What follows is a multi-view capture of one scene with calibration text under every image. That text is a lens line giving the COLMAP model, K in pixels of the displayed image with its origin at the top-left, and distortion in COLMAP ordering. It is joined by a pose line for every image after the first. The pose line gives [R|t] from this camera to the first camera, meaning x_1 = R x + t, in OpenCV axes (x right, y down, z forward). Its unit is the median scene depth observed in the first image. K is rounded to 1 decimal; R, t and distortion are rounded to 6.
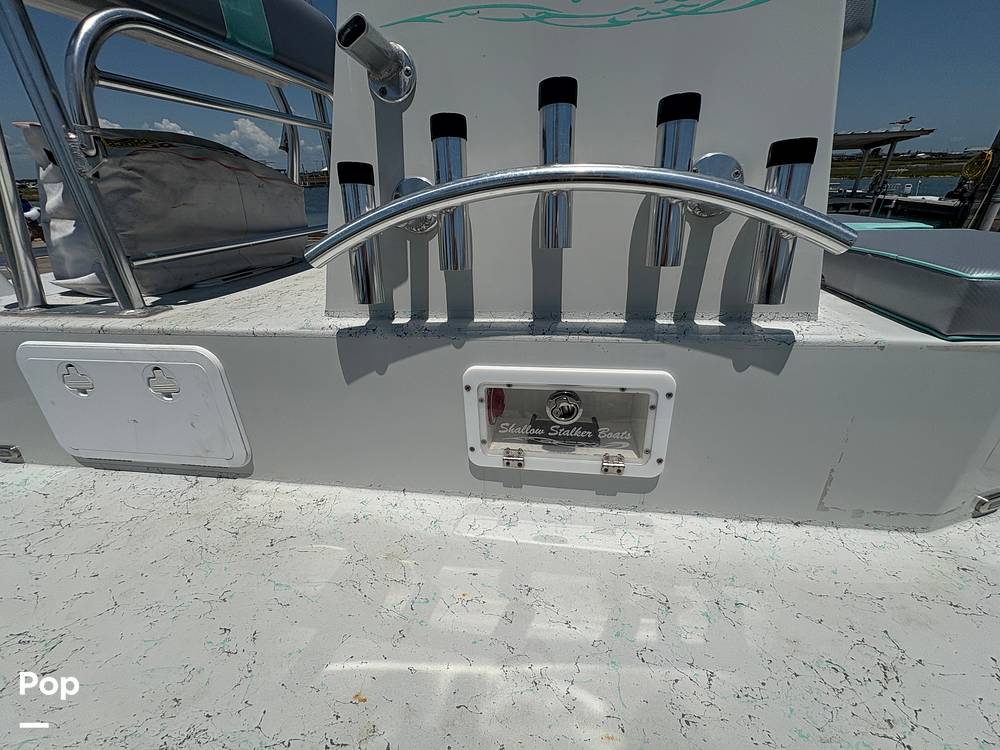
lens RADIAL K [[399.1, 0, 500.0], [0, 399.1, 377.3], [0, 0, 1]] dist [-0.000465, 0.000438]
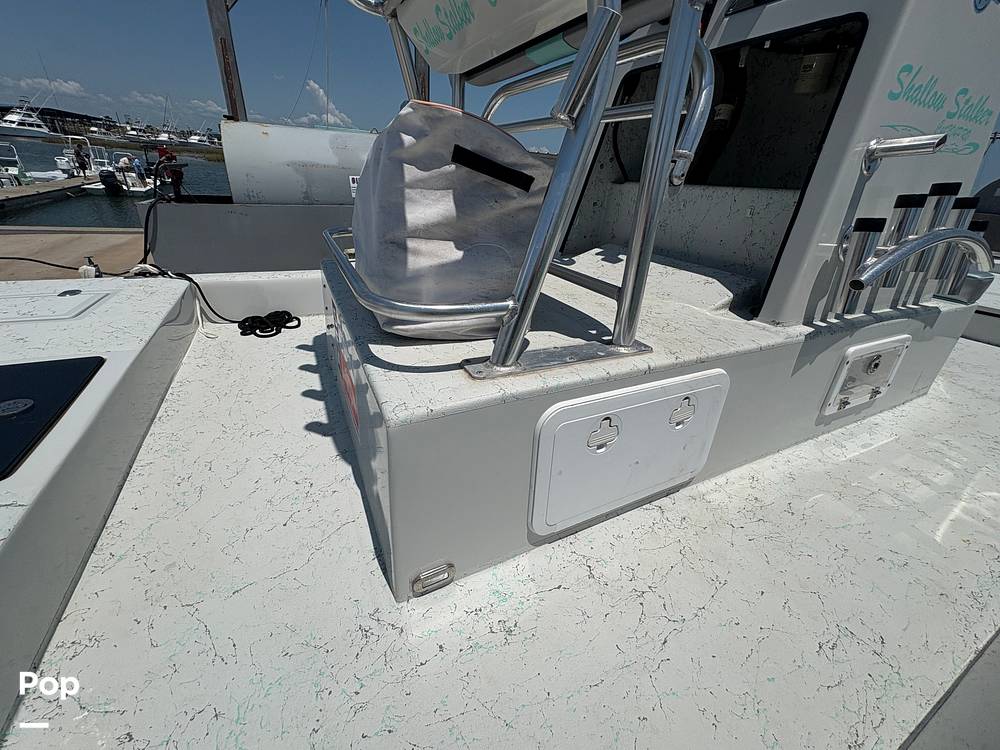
lens RADIAL K [[399.4, 0, 503.6], [0, 399.4, 378.2], [0, 0, 1]] dist [-0.000561, -0.000154]
pose [[0.814246, -0.185140, 0.550206, -1.787257], [0.169722, 0.982291, 0.079364, -0.231100], [-0.555156, 0.028760, 0.831249, 0.420483]]
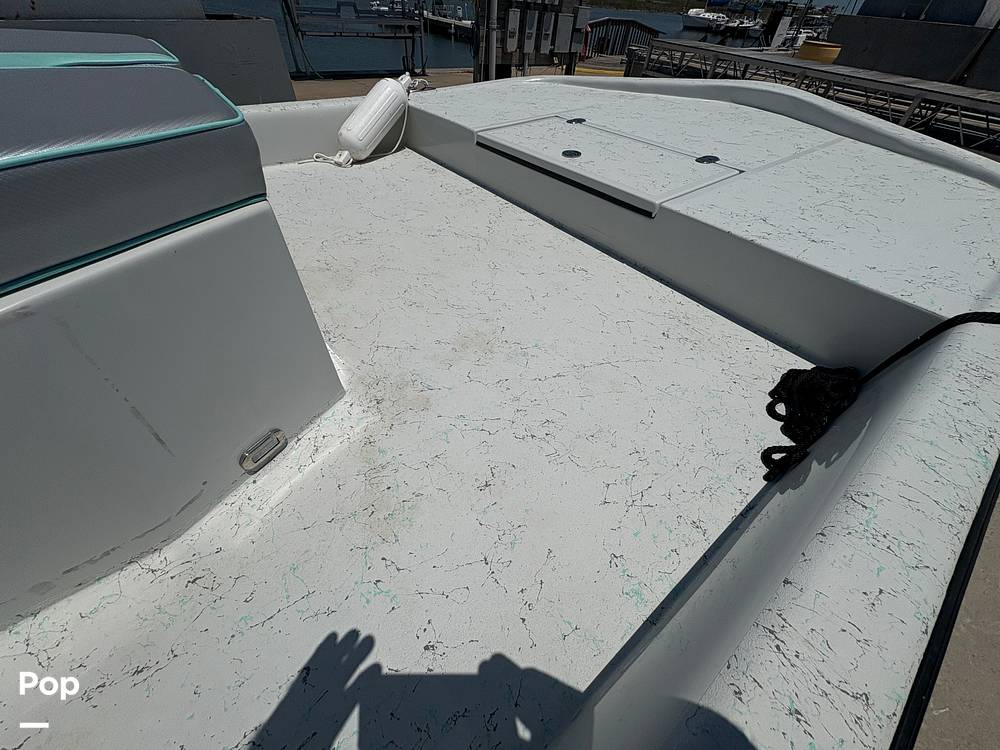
lens RADIAL K [[399.4, 0, 503.6], [0, 399.4, 378.2], [0, 0, 1]] dist [-0.000561, -0.000154]
pose [[0.687354, -0.454133, 0.566839, 1.057911], [0.249876, 0.880639, 0.402538, -0.034367], [-0.681987, -0.135047, 0.718788, 0.047100]]
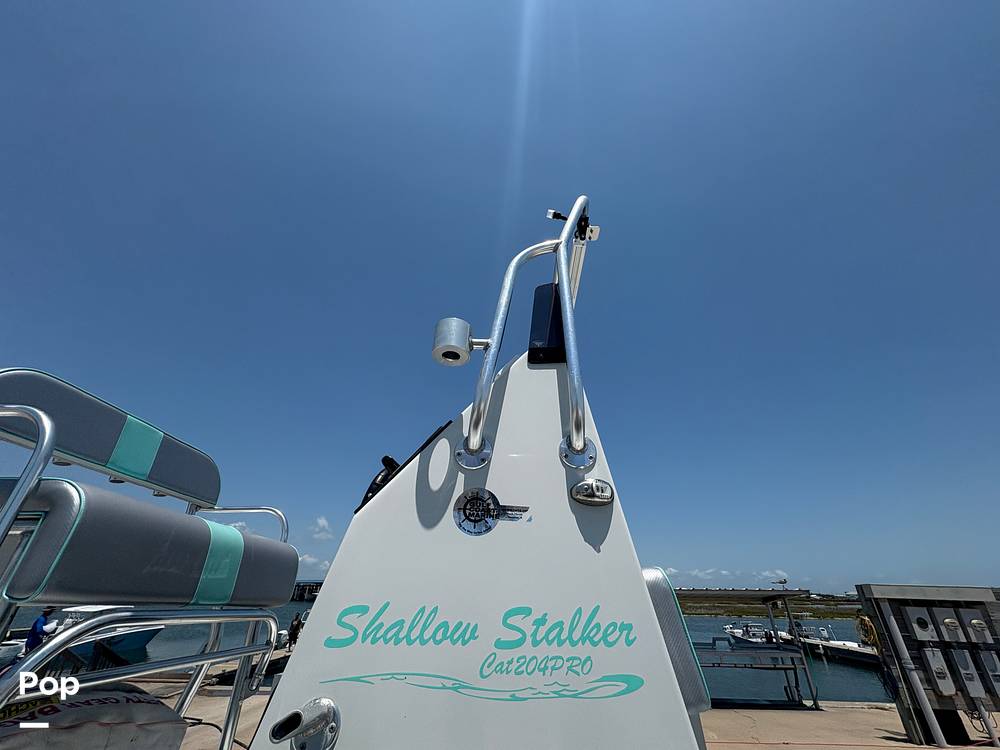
lens RADIAL K [[399.1, 0, 500.0], [0, 399.1, 377.3], [0, 0, 1]] dist [-0.000465, 0.000438]
pose [[0.989224, 0.103049, 0.104001, 0.007425], [0.027932, 0.564467, -0.824983, -0.296865], [-0.143719, 0.818998, 0.555506, -0.342209]]
